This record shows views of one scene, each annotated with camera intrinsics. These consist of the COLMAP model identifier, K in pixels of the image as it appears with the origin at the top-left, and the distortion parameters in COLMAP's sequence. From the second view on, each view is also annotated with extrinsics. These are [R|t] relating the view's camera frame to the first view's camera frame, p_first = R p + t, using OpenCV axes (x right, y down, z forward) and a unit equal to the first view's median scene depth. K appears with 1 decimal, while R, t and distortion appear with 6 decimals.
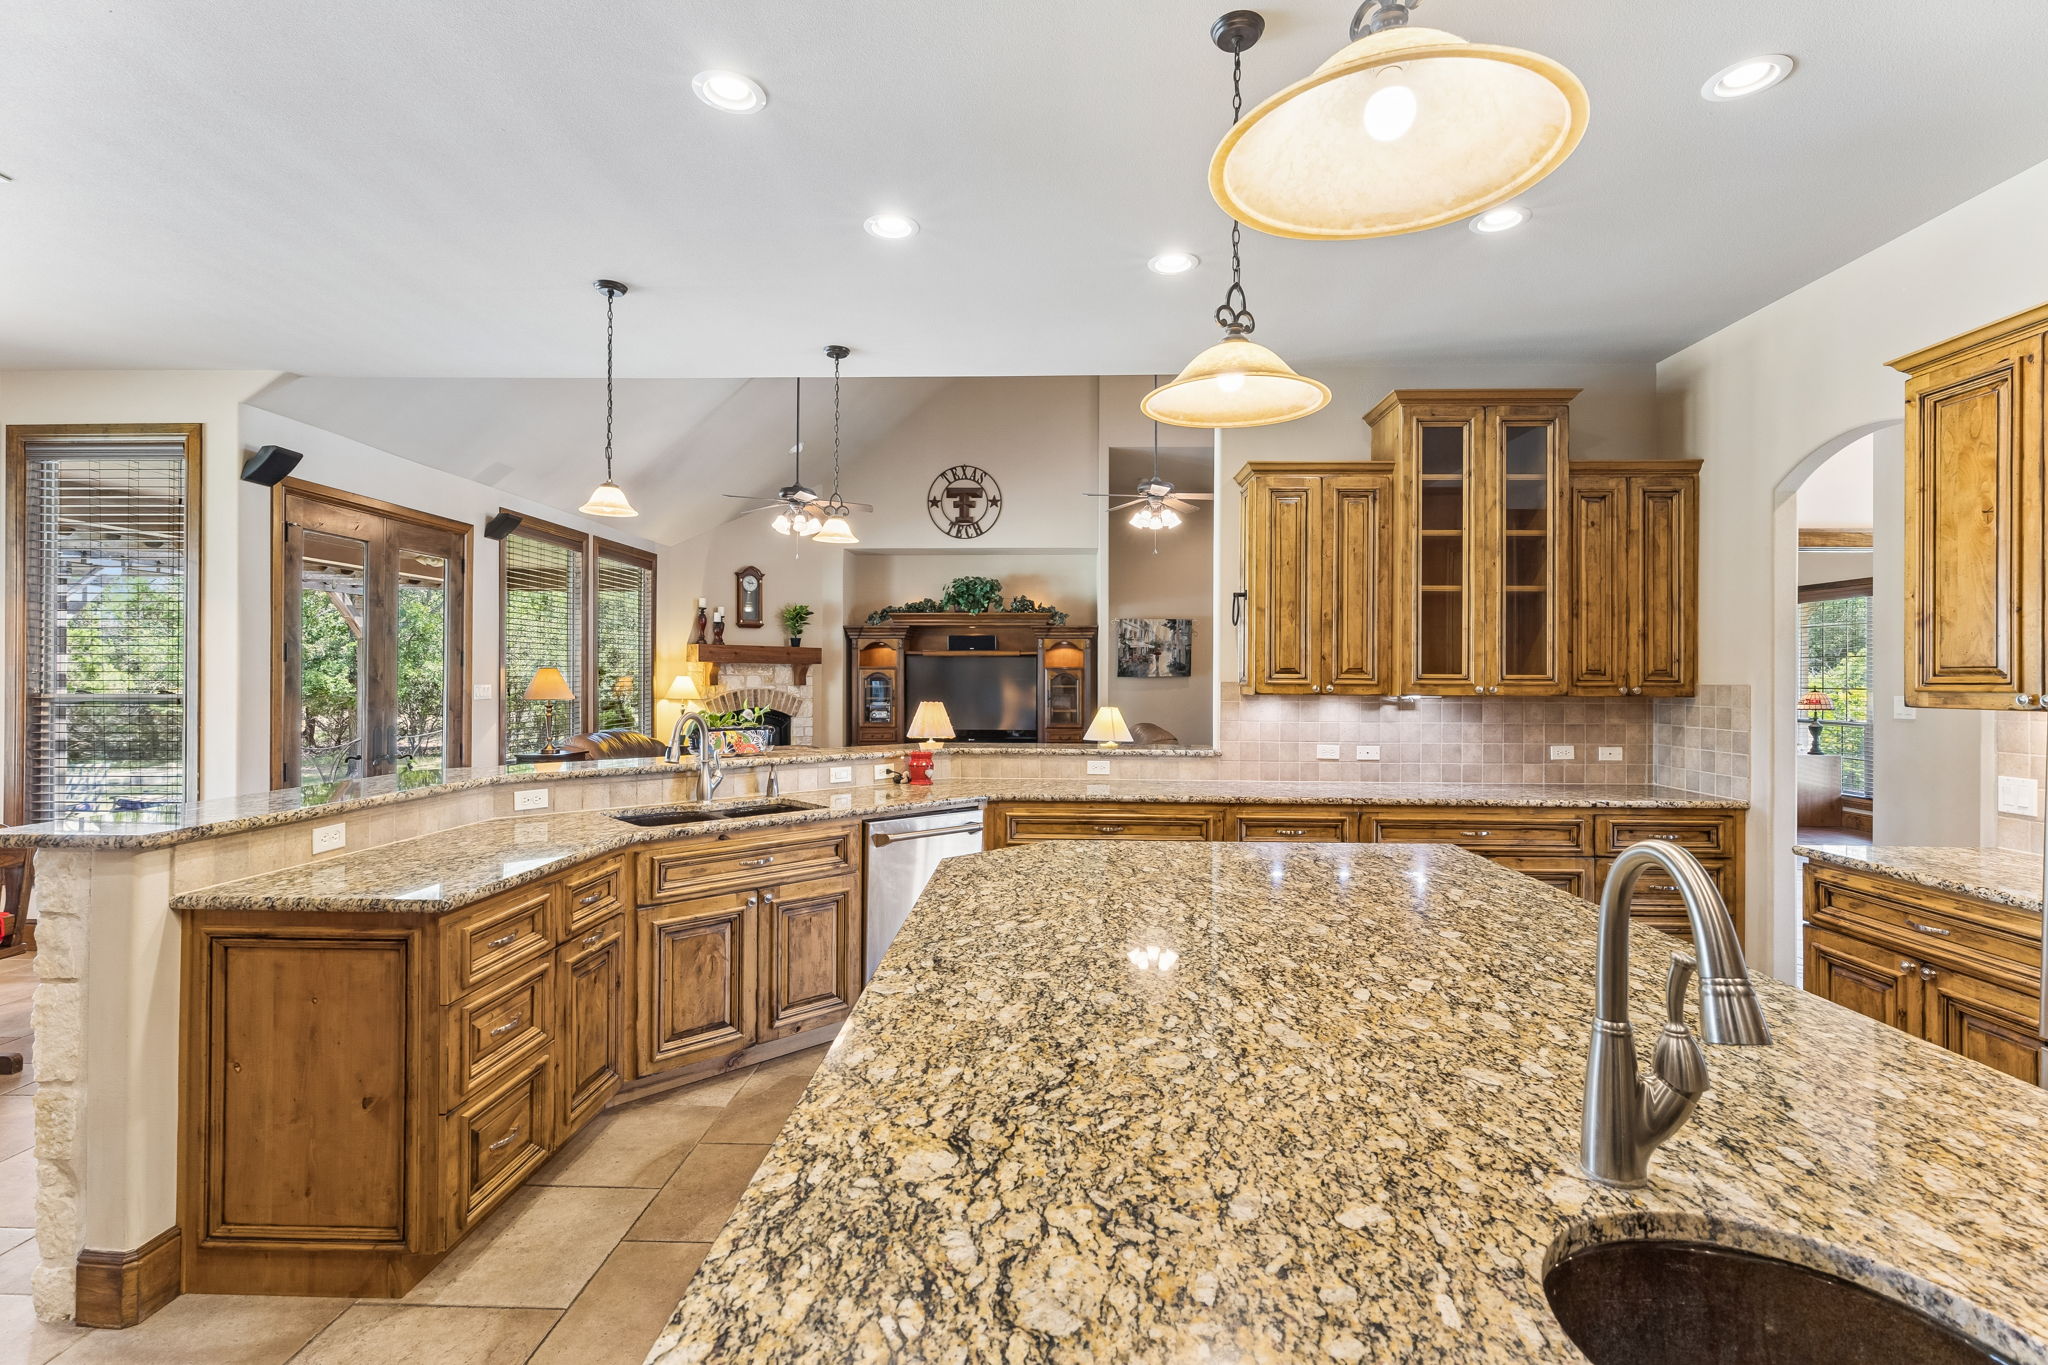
lens RADIAL K [[935.9, 0, 1026.9], [0, 935.9, 678.2], [0, 0, 1]] dist [0.003694, 0.000213]
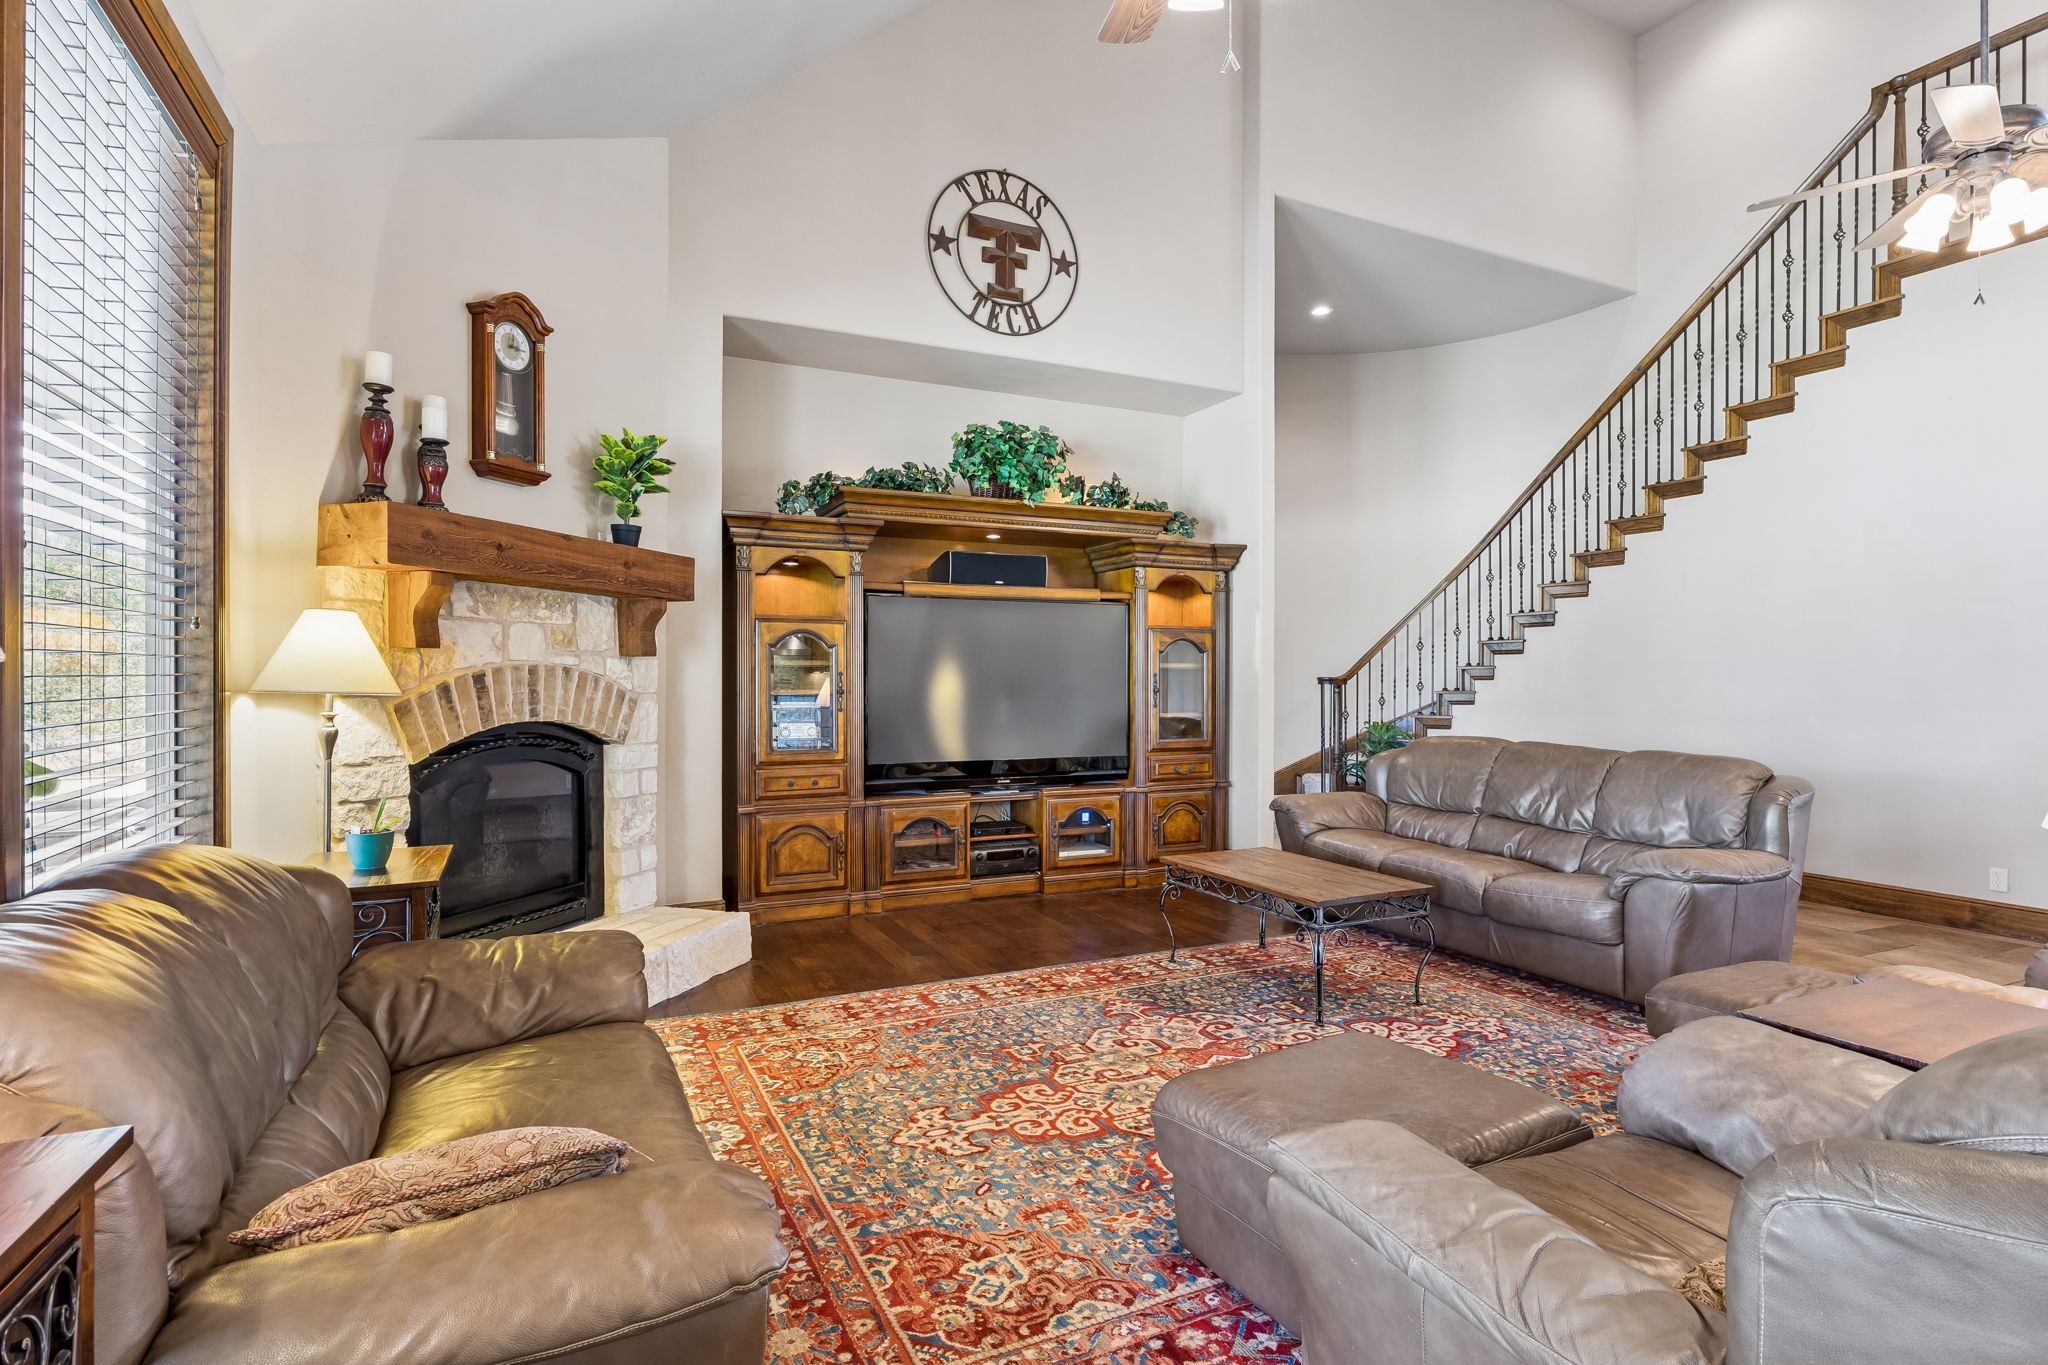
lens RADIAL K [[1016.7, 0, 1022.5], [0, 1016.7, 678.9], [0, 0, 1]] dist [-0.003544, -0.000777]
pose [[0.883020, -0.000643, 0.469335, -0.293528], [-0.001423, 0.999991, 0.004048, 0.014325], [-0.469333, -0.004242, 0.883011, 0.575570]]
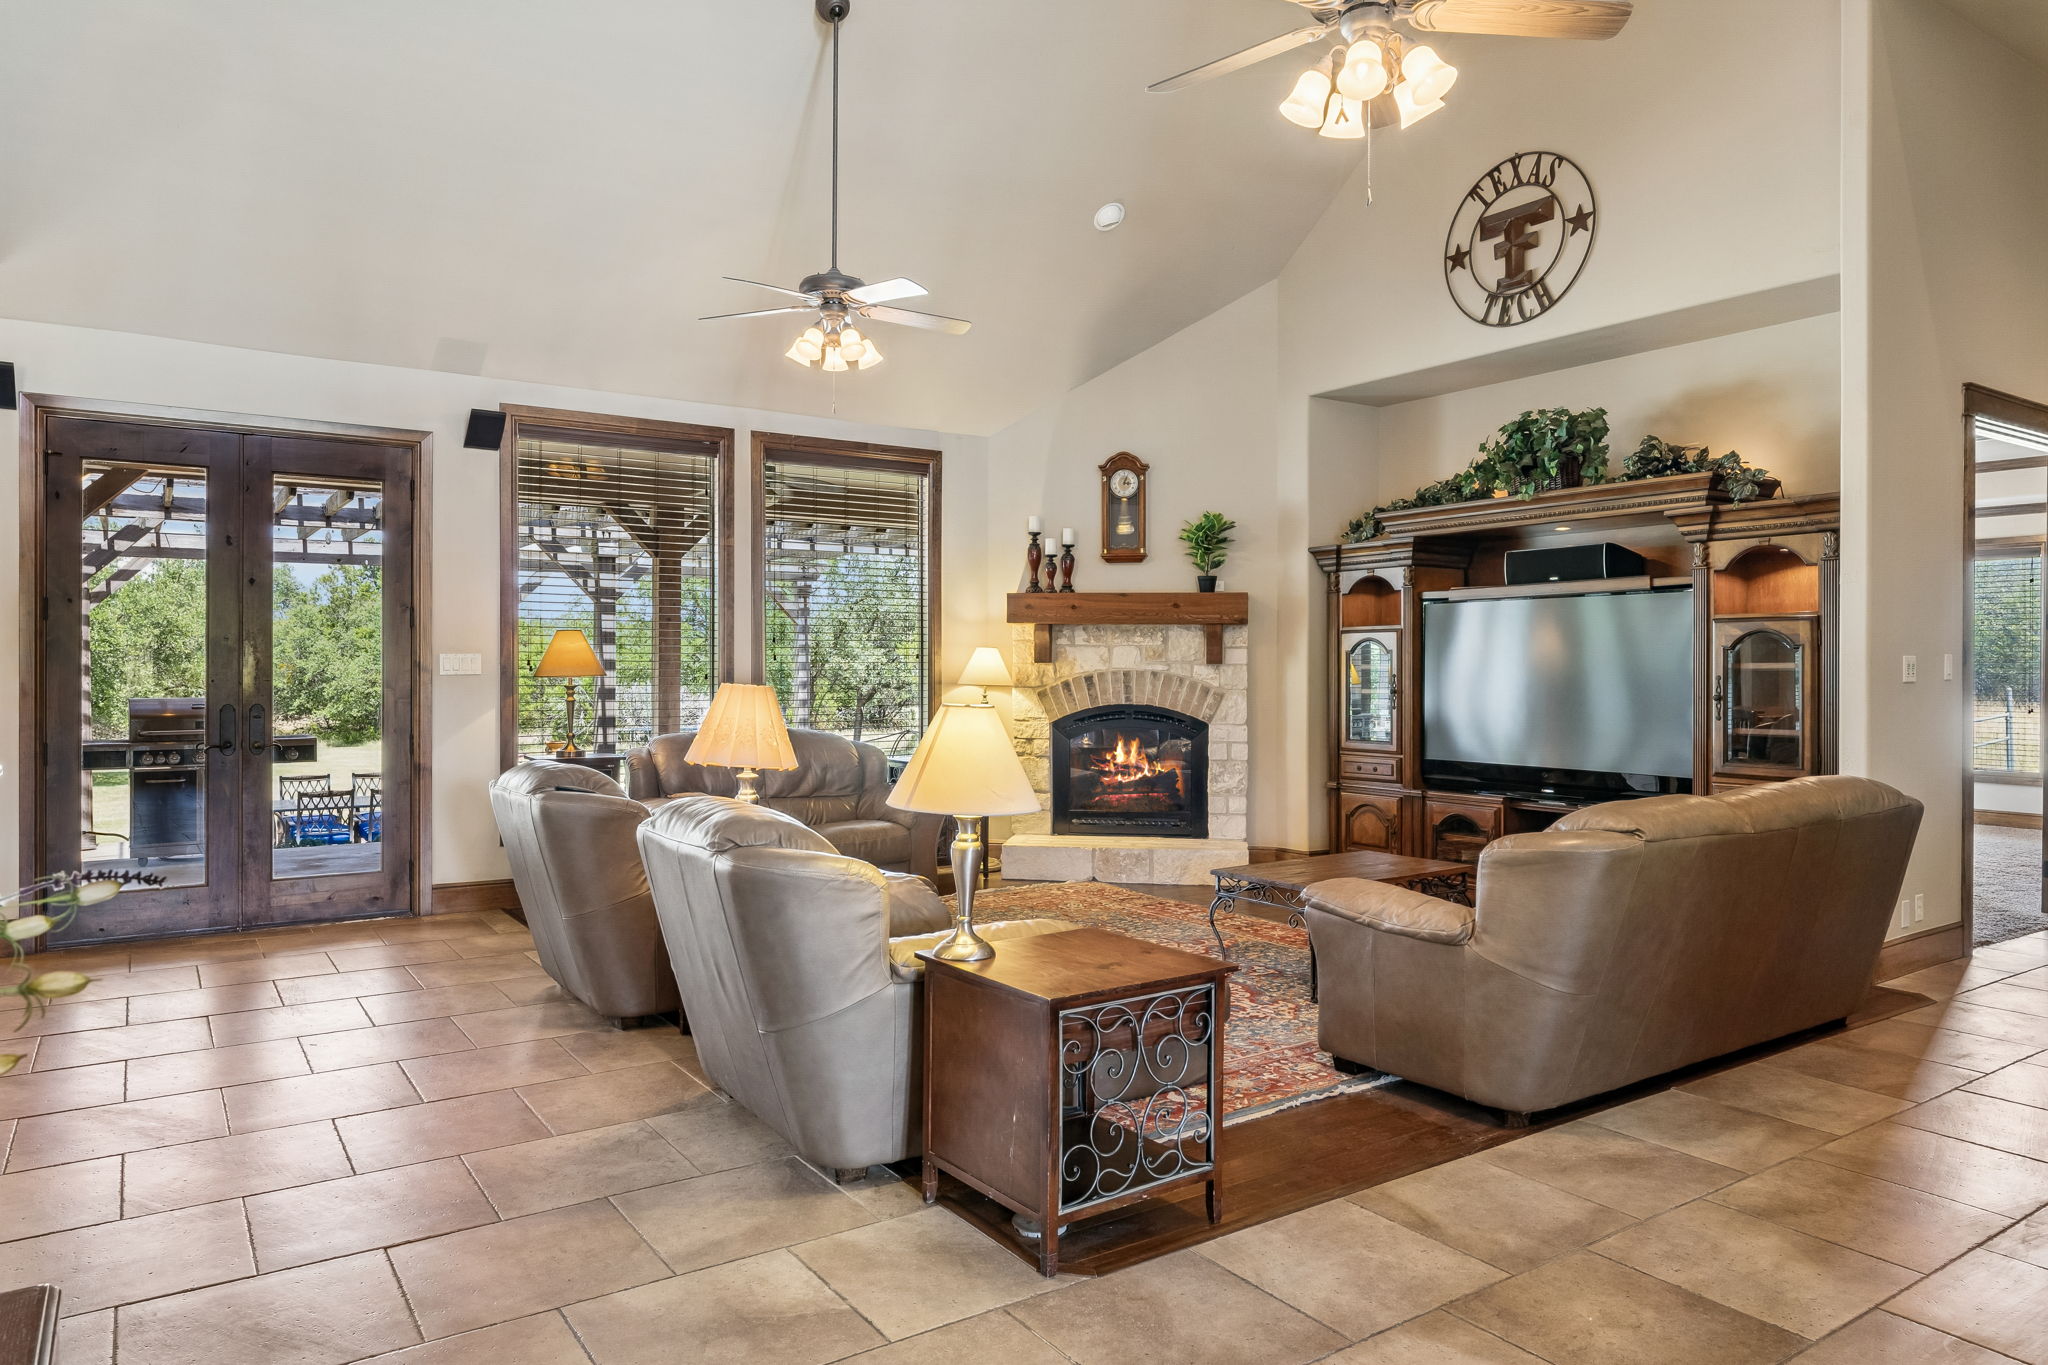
lens RADIAL K [[1300.3, 0, 1019.0], [0, 1300.3, 679.0], [0, 0, 1]] dist [-0.007519, -0.000872]
pose [[0.592403, 0.006442, -0.805616, 0.287130], [0.001028, 0.999961, 0.008752, 0.009413], [0.805641, -0.006013, 0.592373, 0.466838]]
